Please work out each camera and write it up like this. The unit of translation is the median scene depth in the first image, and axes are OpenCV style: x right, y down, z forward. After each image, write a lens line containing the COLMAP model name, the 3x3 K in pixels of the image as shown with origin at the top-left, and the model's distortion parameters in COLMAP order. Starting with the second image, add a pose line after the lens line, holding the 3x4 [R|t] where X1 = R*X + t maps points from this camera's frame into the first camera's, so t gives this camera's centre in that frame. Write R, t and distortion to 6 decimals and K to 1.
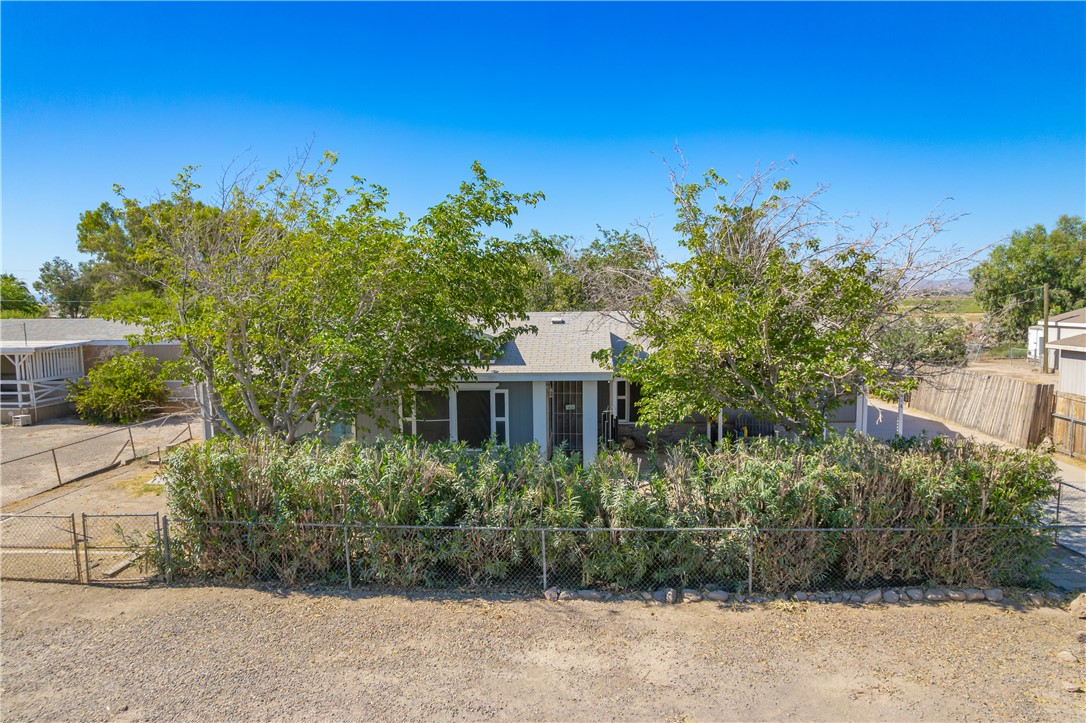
lens RADIAL K [[704.6, 0, 545.9], [0, 704.6, 364.8], [0, 0, 1]] dist [-0.083714, 0.076168]
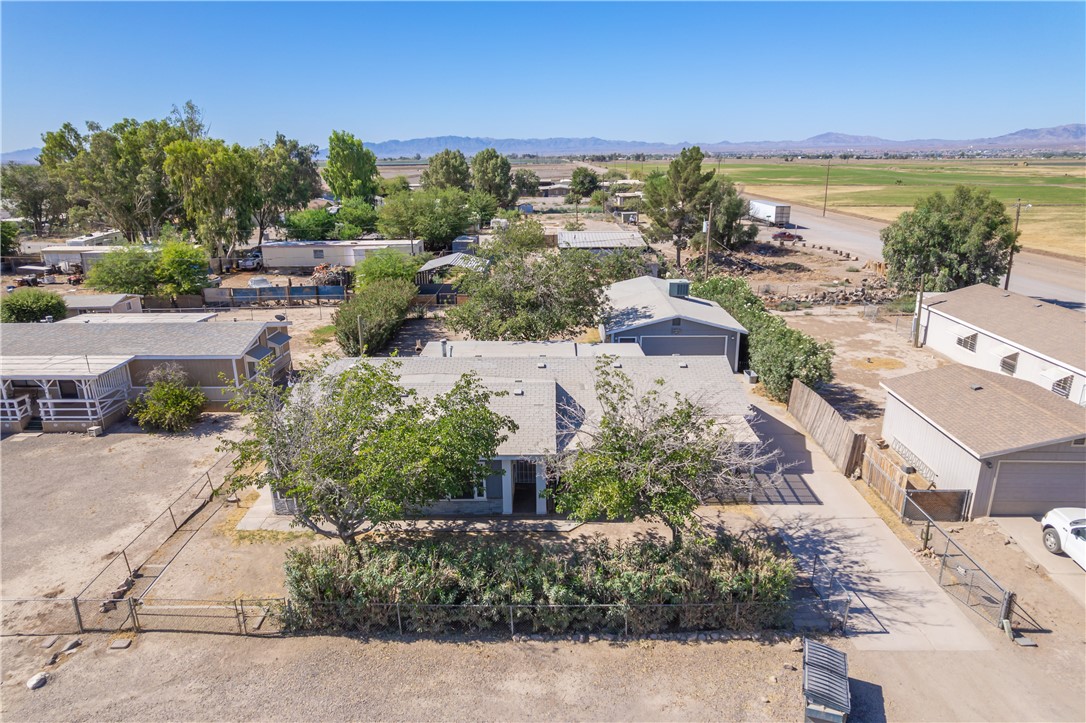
lens RADIAL K [[693.7, 0, 545.0], [0, 693.7, 365.0], [0, 0, 1]] dist [-0.078781, 0.071234]
pose [[0.998599, -0.011652, 0.051612, -0.000842], [0.001224, 0.980277, 0.197625, -0.698034], [-0.052897, -0.197285, 0.978918, -0.584207]]
